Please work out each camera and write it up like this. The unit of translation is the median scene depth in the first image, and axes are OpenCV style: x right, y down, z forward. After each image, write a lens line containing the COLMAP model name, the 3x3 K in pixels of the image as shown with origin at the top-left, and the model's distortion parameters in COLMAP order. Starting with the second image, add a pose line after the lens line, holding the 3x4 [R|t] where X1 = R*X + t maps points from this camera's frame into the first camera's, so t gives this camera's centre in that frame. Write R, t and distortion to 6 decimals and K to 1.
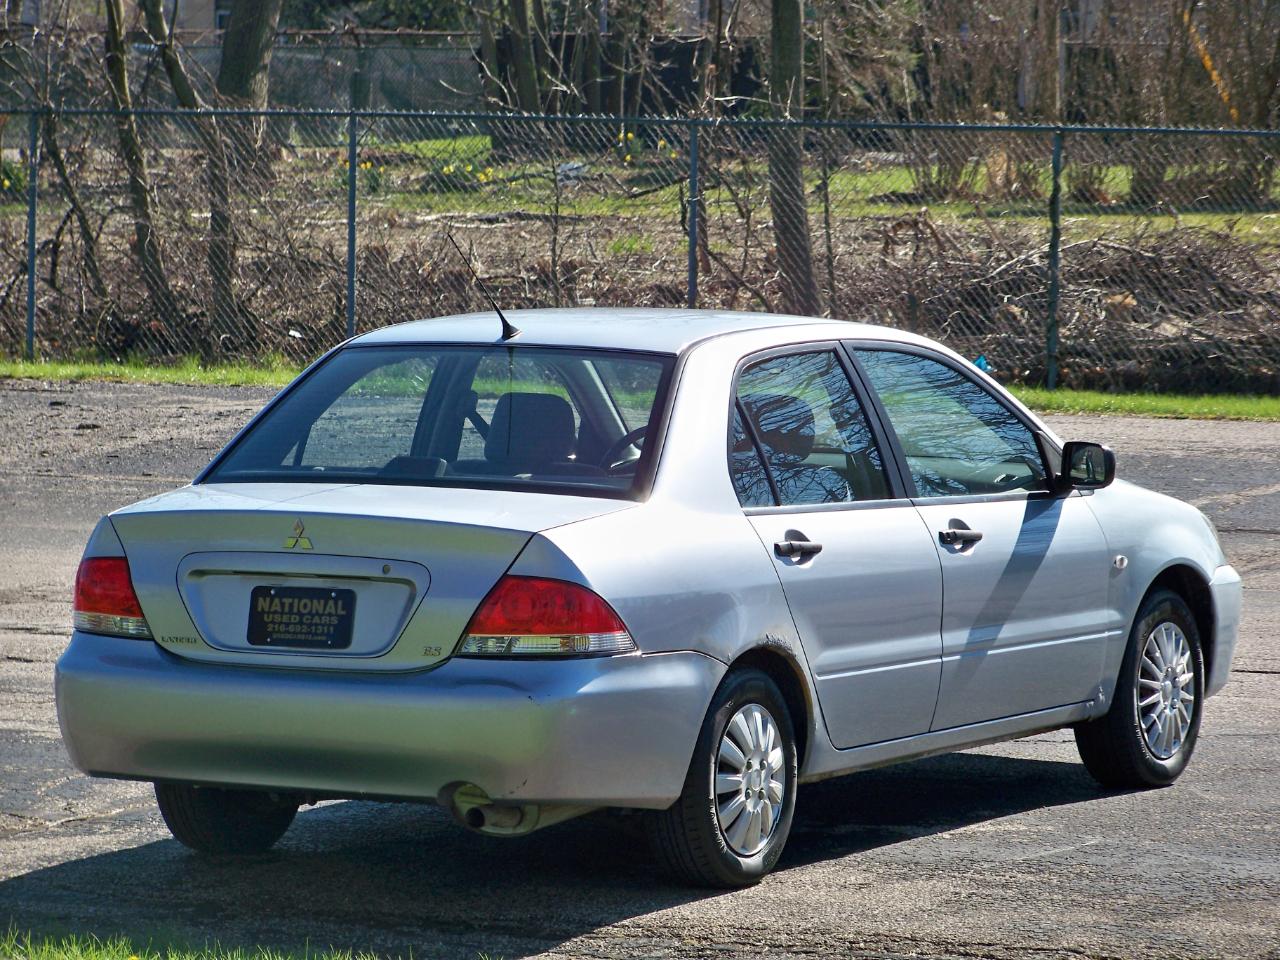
lens RADIAL K [[3683.2, 0, 604.3], [0, 3683.2, 483.2], [0, 0, 1]] dist [-0.125407, 0.567447]
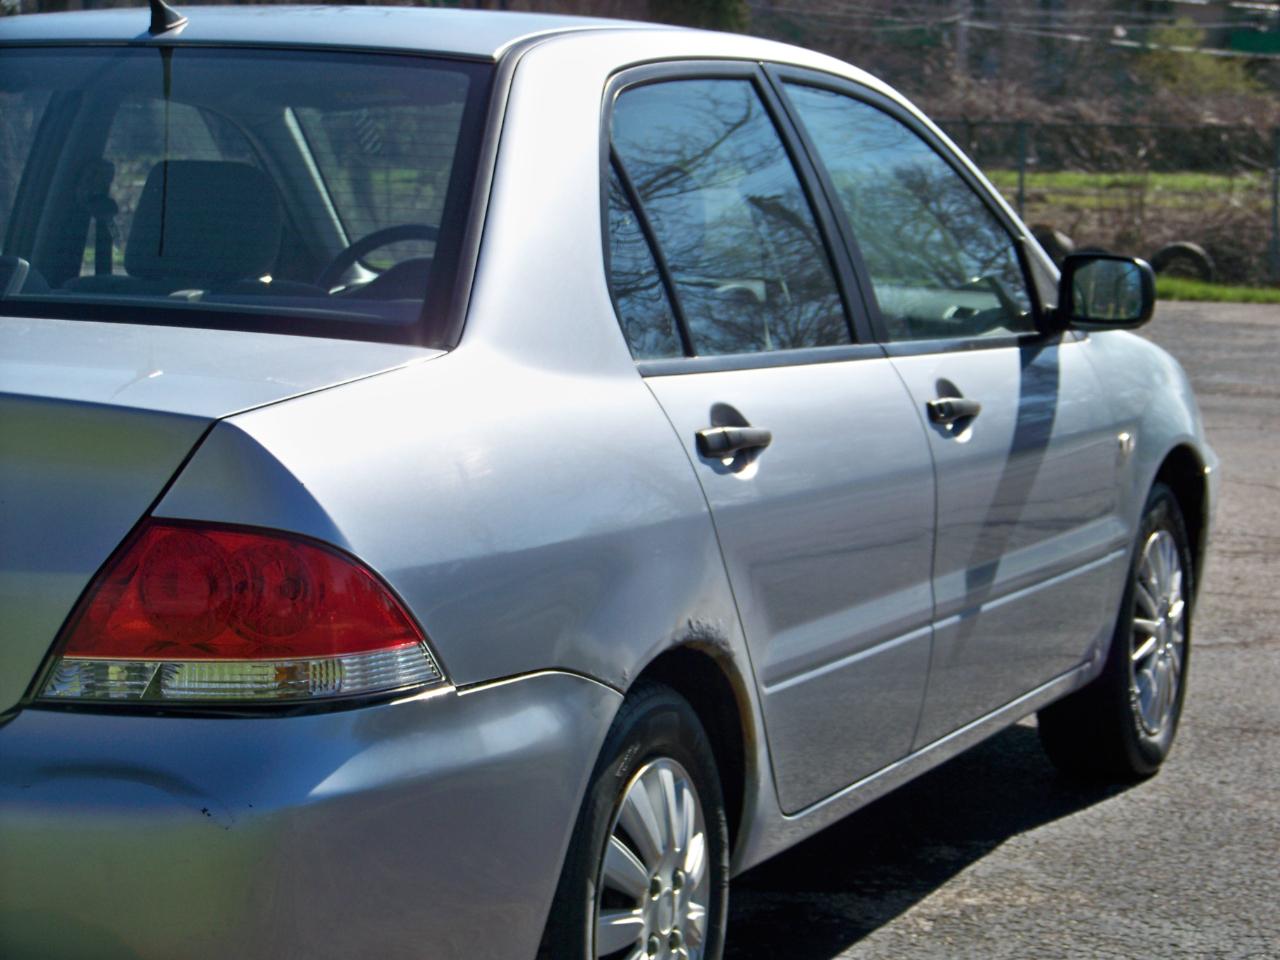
lens RADIAL K [[3388.0, 0, 640.0], [0, 3388.0, 480.0], [0, 0, 1]] dist [-0.079279, -0.317595]
pose [[0.994085, -0.000527, 0.108599, -0.011237], [-0.004312, 0.999008, 0.044313, 0.002417], [-0.108515, -0.044519, 0.993097, 0.538963]]
